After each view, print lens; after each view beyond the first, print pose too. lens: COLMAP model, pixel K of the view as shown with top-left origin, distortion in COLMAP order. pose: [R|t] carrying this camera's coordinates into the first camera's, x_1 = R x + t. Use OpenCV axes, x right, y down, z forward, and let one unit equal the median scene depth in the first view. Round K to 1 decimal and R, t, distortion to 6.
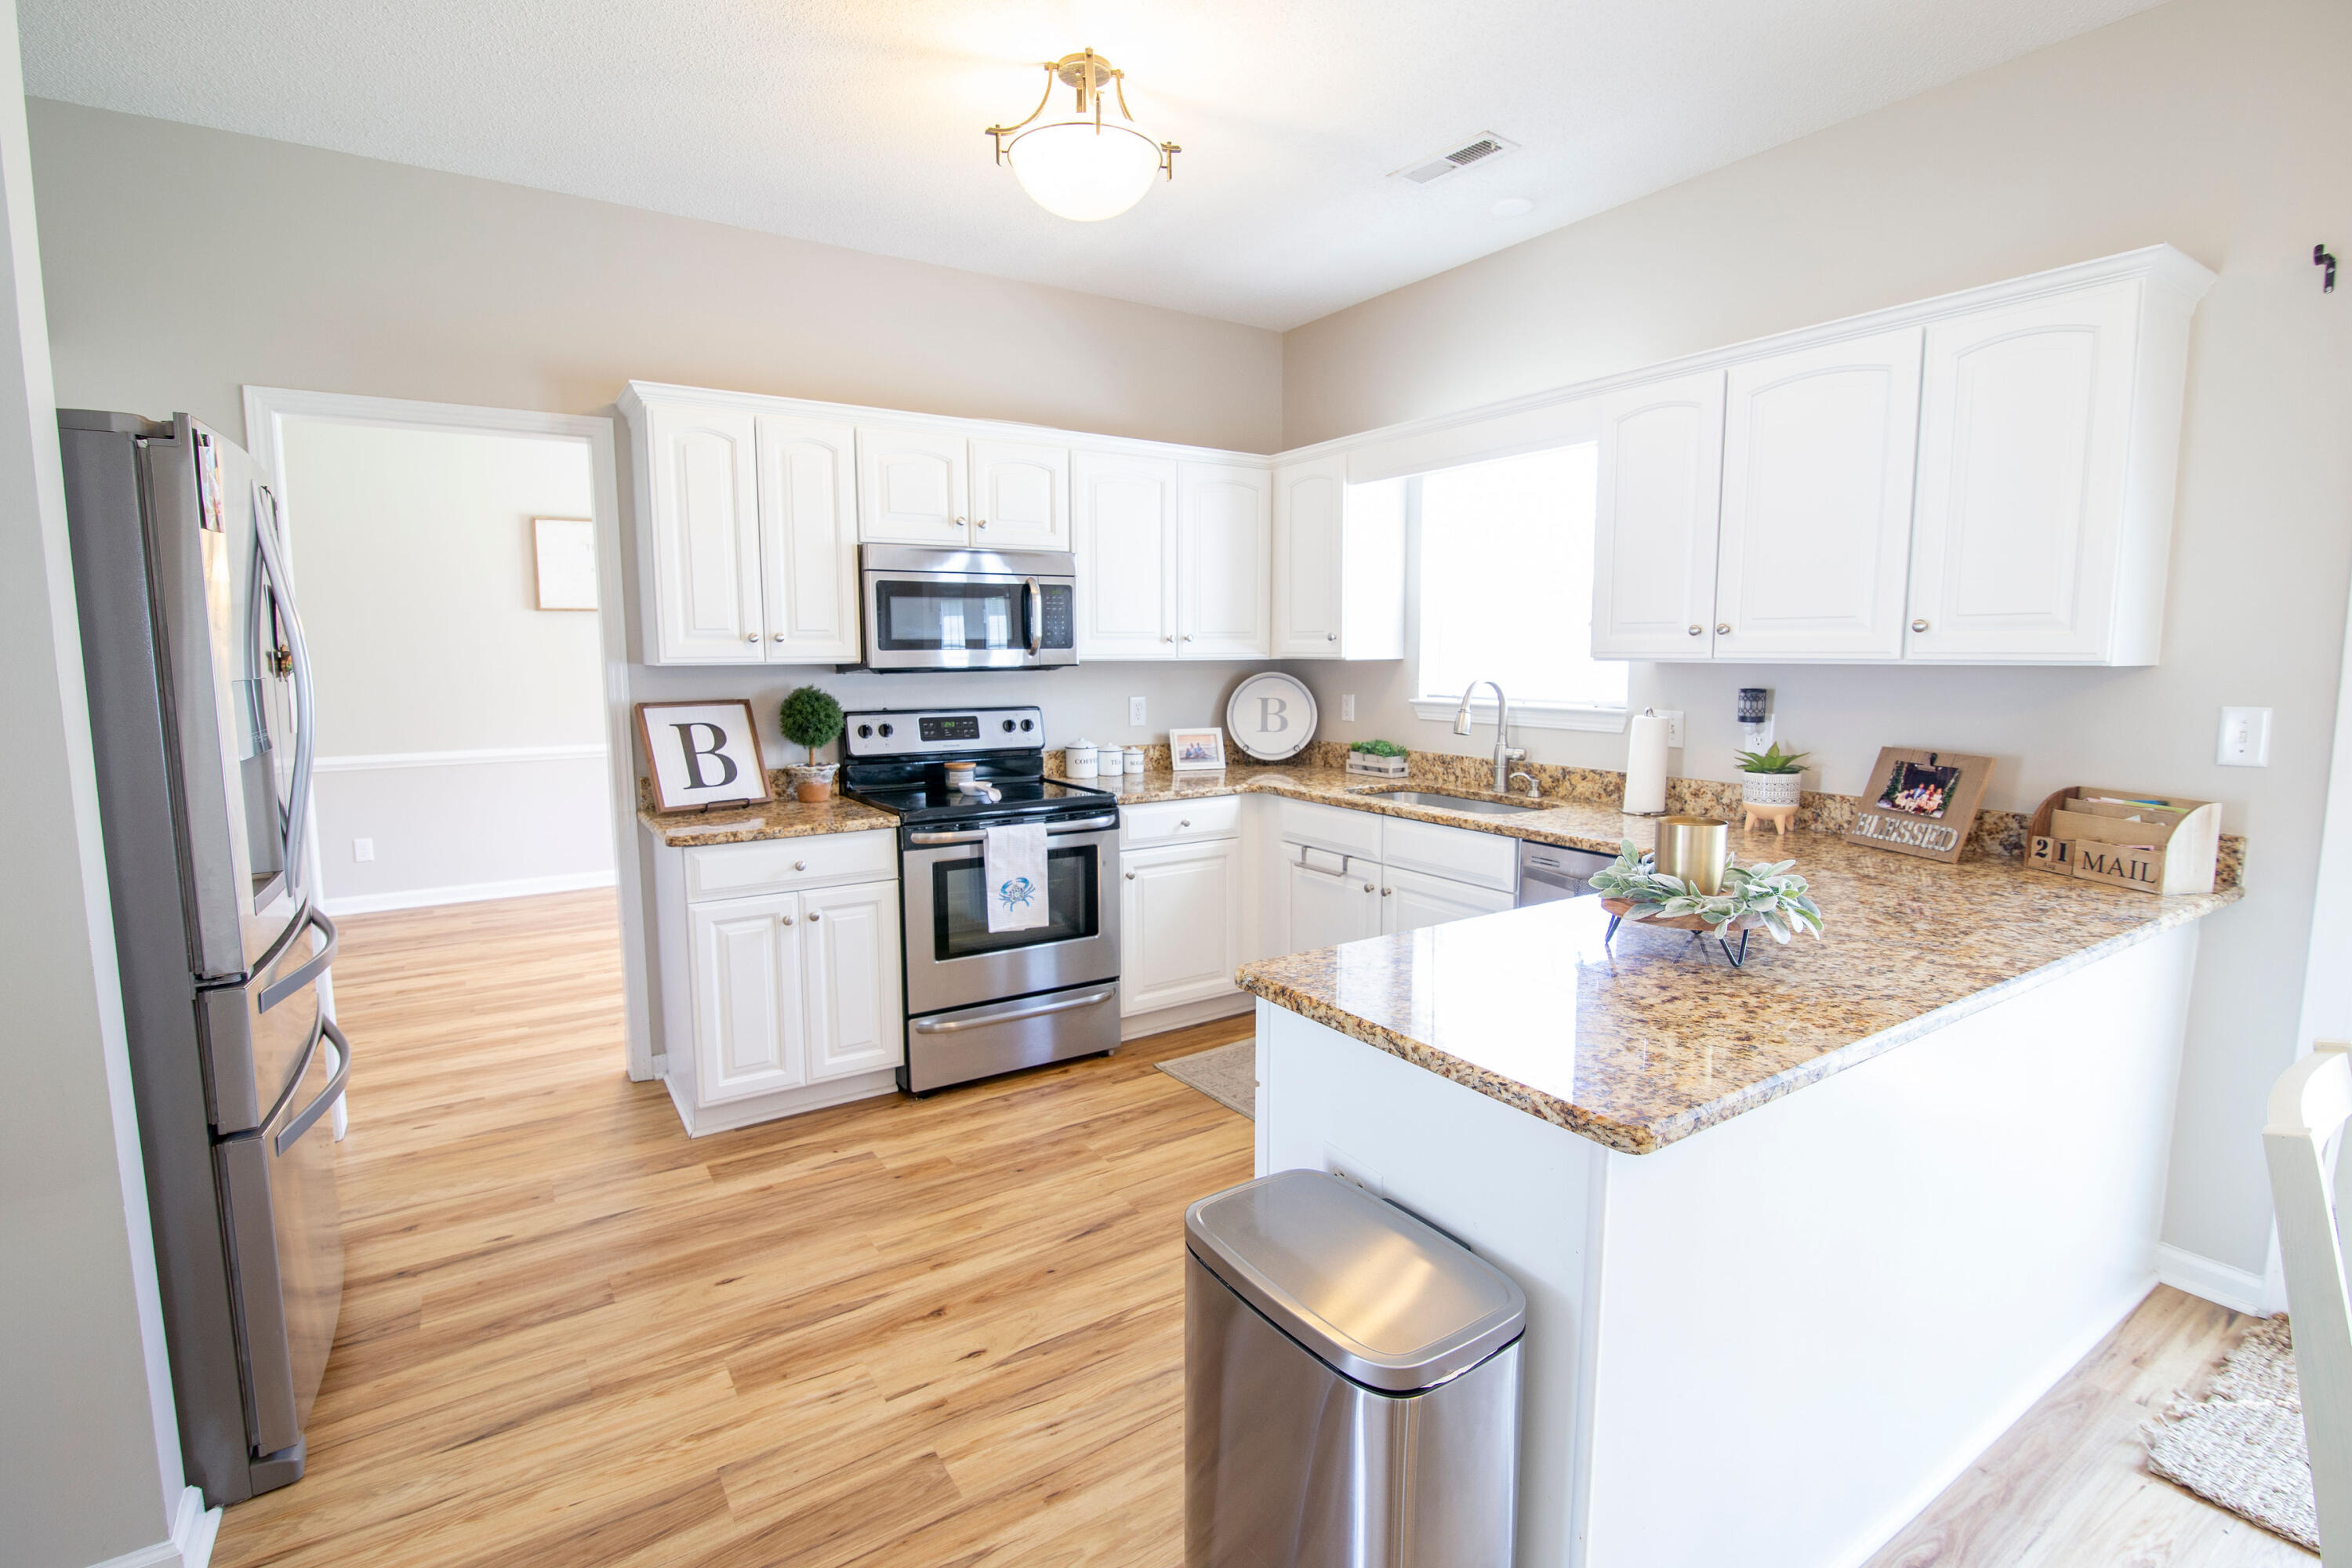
lens RADIAL K [[1099.8, 0, 1176.0], [0, 1099.8, 784.0], [0, 0, 1]] dist [-0.000415, -0.000014]
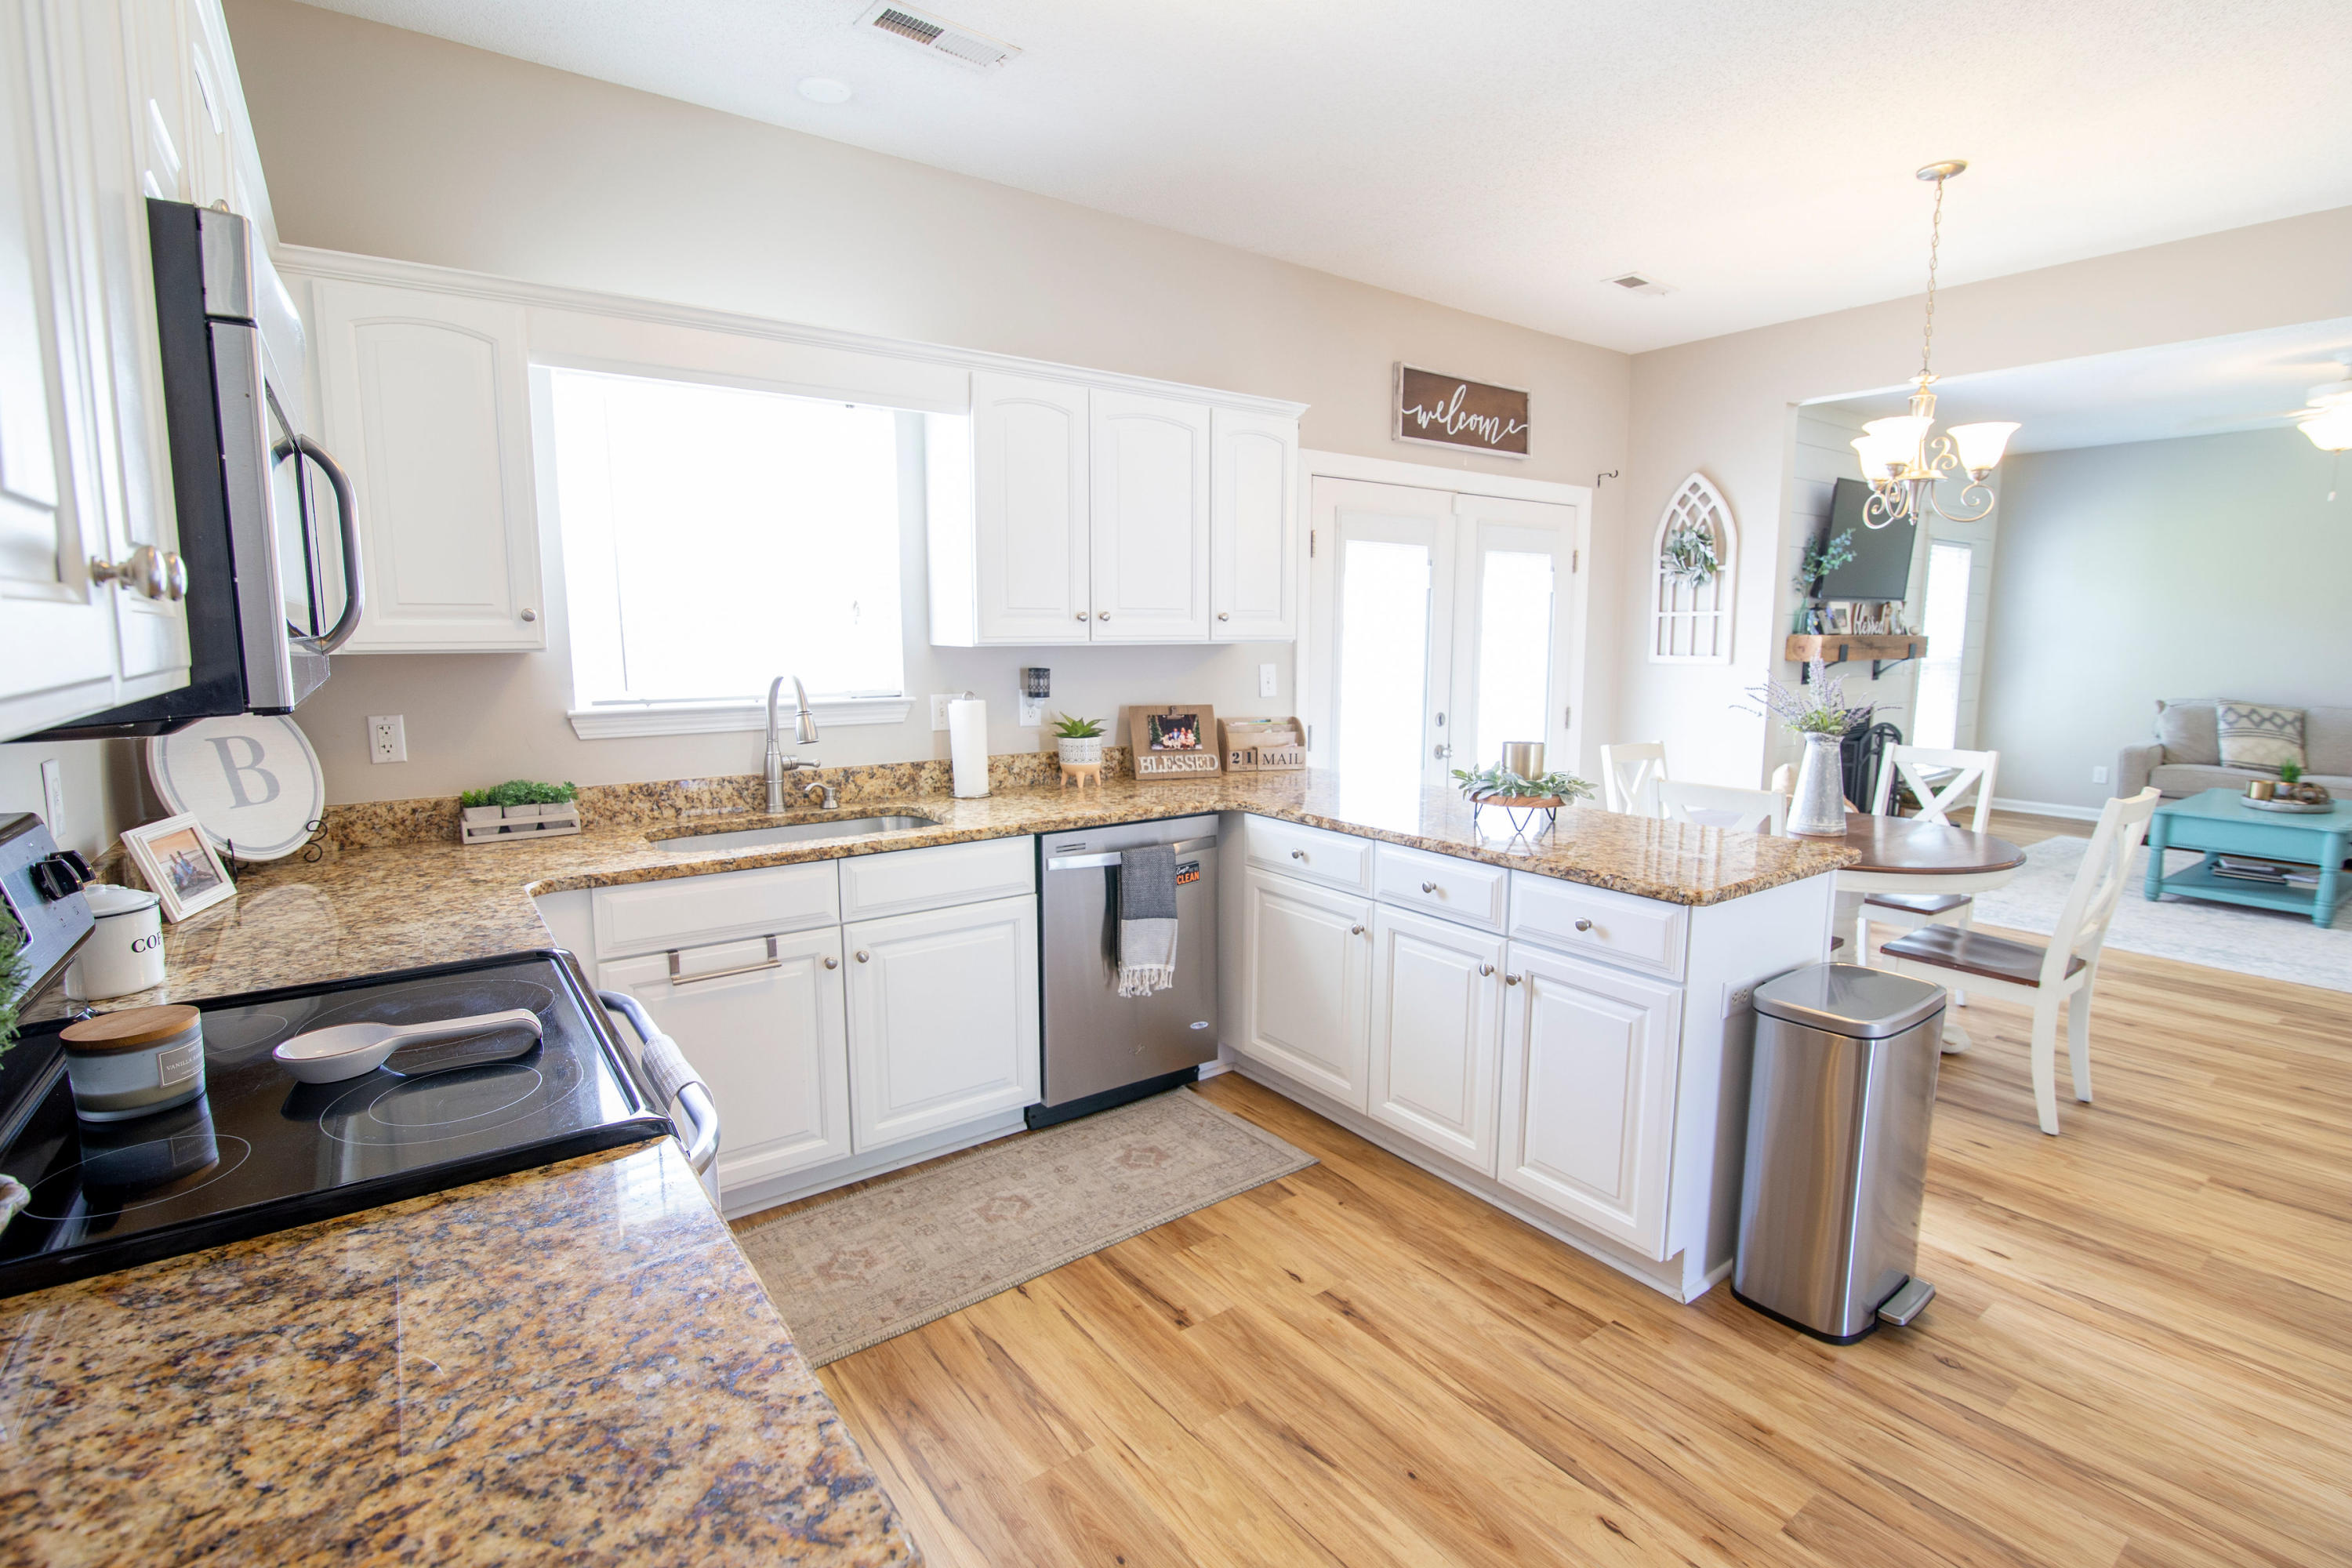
lens RADIAL K [[1088.9, 0, 1176.0], [0, 1088.9, 784.0], [0, 0, 1]] dist [-0.017342, -0.000444]
pose [[-0.051210, -0.136182, 0.989359, -0.601324], [0.123599, 0.982179, 0.141591, -0.107464], [-0.991010, 0.129535, -0.033465, 0.886239]]
